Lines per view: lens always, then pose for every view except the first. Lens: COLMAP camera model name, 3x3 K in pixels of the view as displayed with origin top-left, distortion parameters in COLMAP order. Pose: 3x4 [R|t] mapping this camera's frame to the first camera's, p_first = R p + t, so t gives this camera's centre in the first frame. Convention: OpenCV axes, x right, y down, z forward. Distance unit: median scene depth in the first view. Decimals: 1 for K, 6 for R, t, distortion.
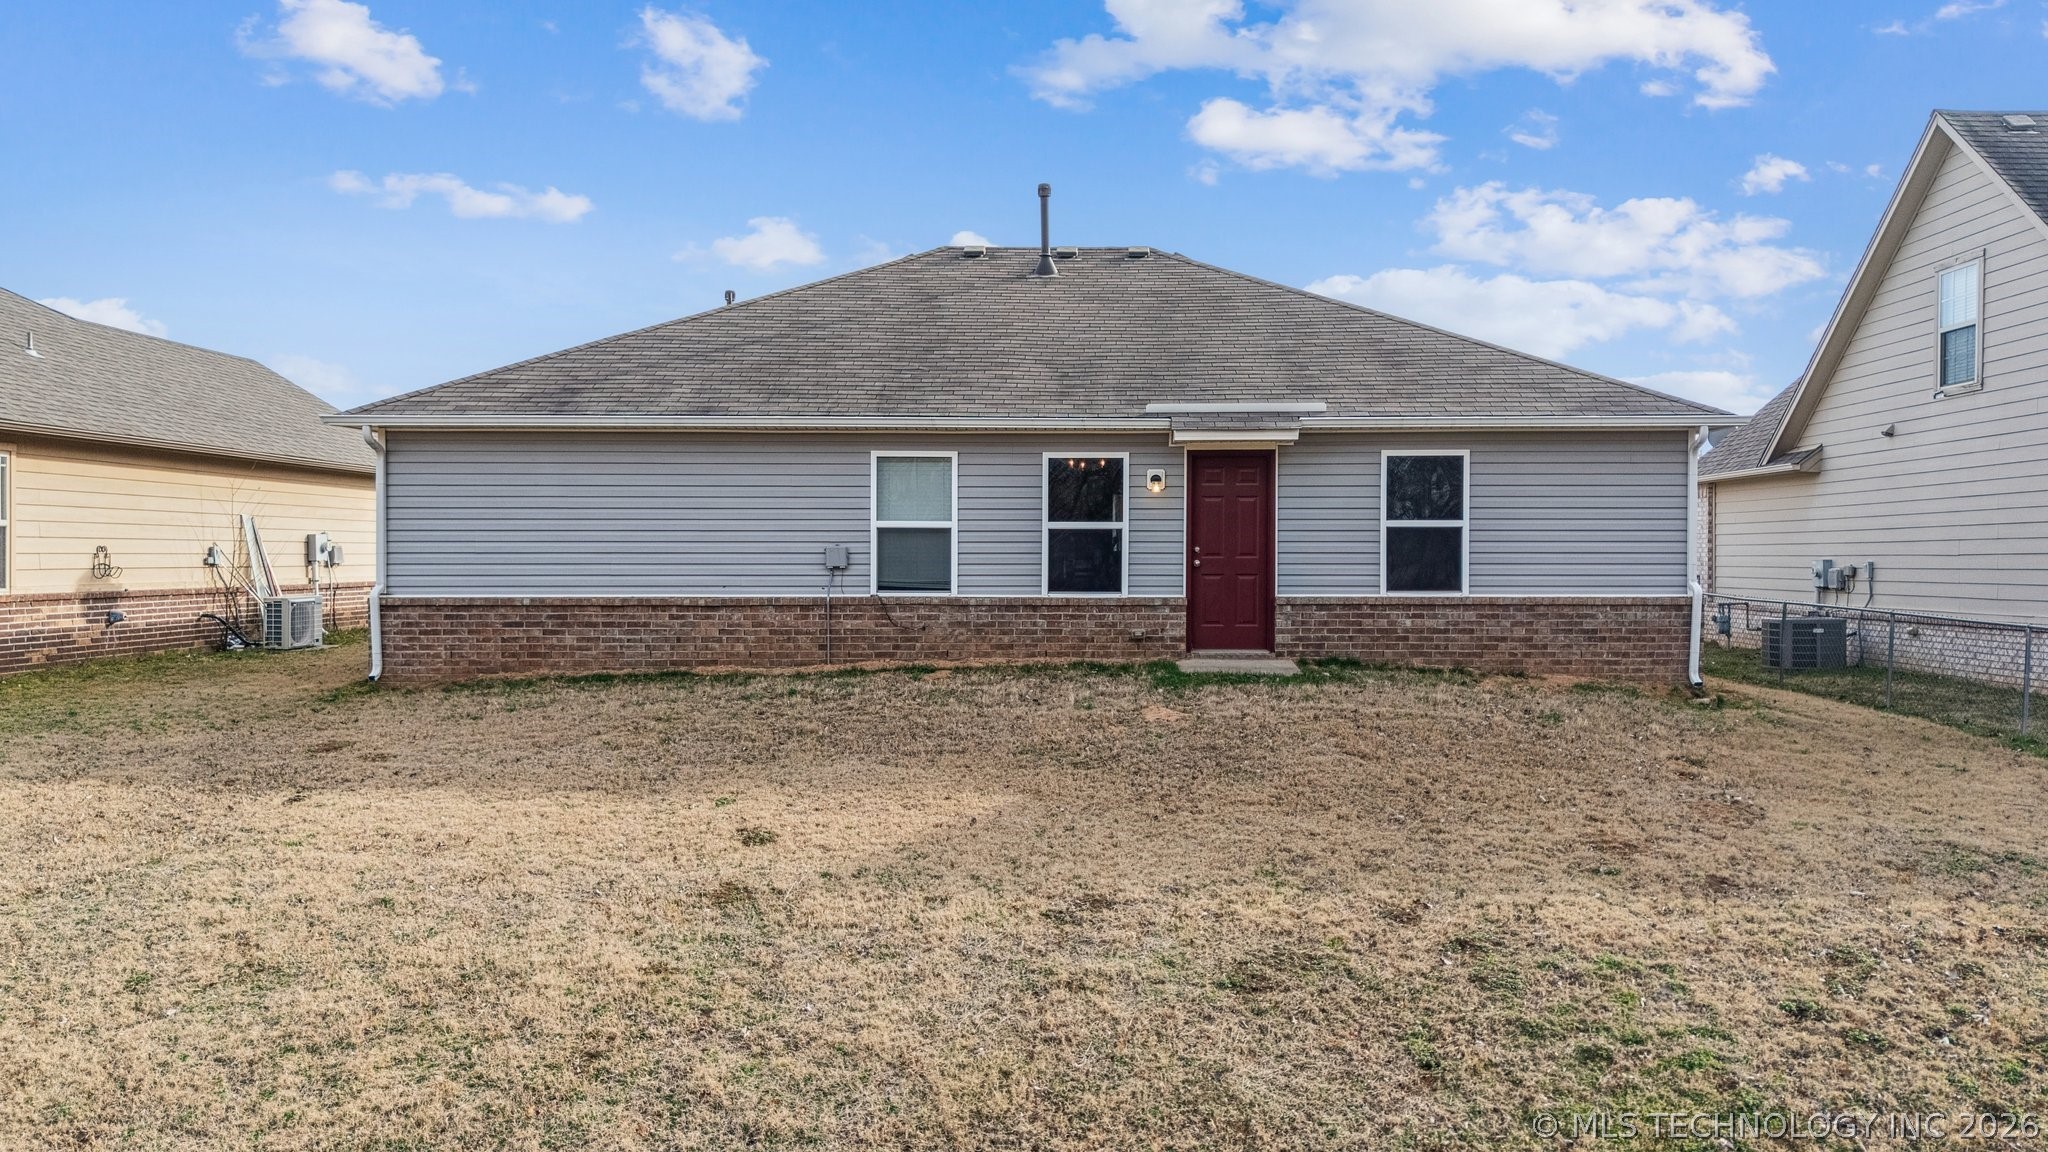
lens RADIAL K [[1514.2, 0, 1058.3], [0, 1514.2, 571.0], [0, 0, 1]] dist [-0.000768, -0.092332]
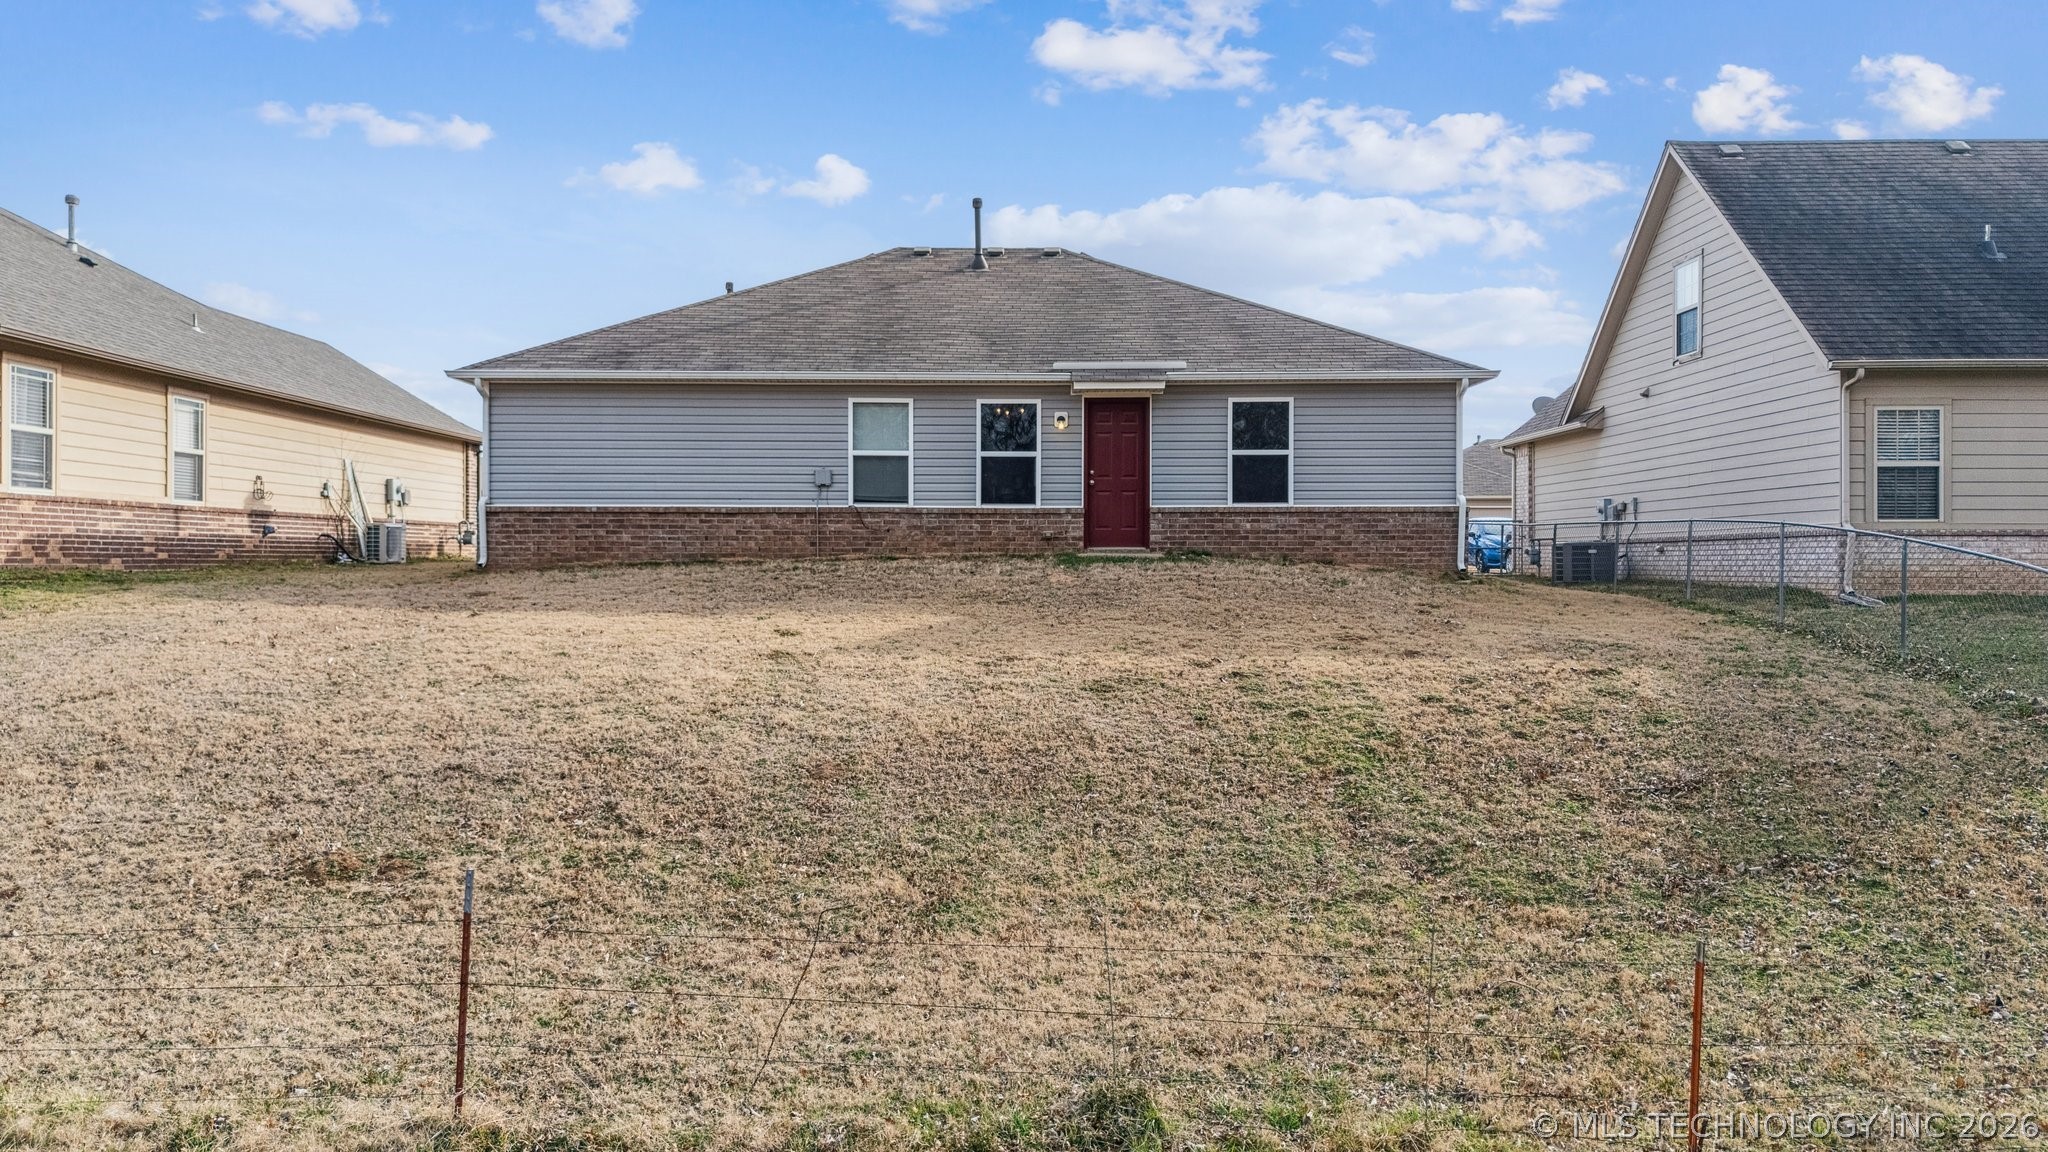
lens RADIAL K [[1495.2, 0, 1024.0], [0, 1495.2, 576.0], [0, 0, 1]] dist [0.003289, -0.200466]
pose [[0.999800, -0.003889, 0.019603, 0.005230], [0.003823, 0.999987, 0.003402, 0.073831], [-0.019616, -0.003326, 0.999802, -0.327244]]
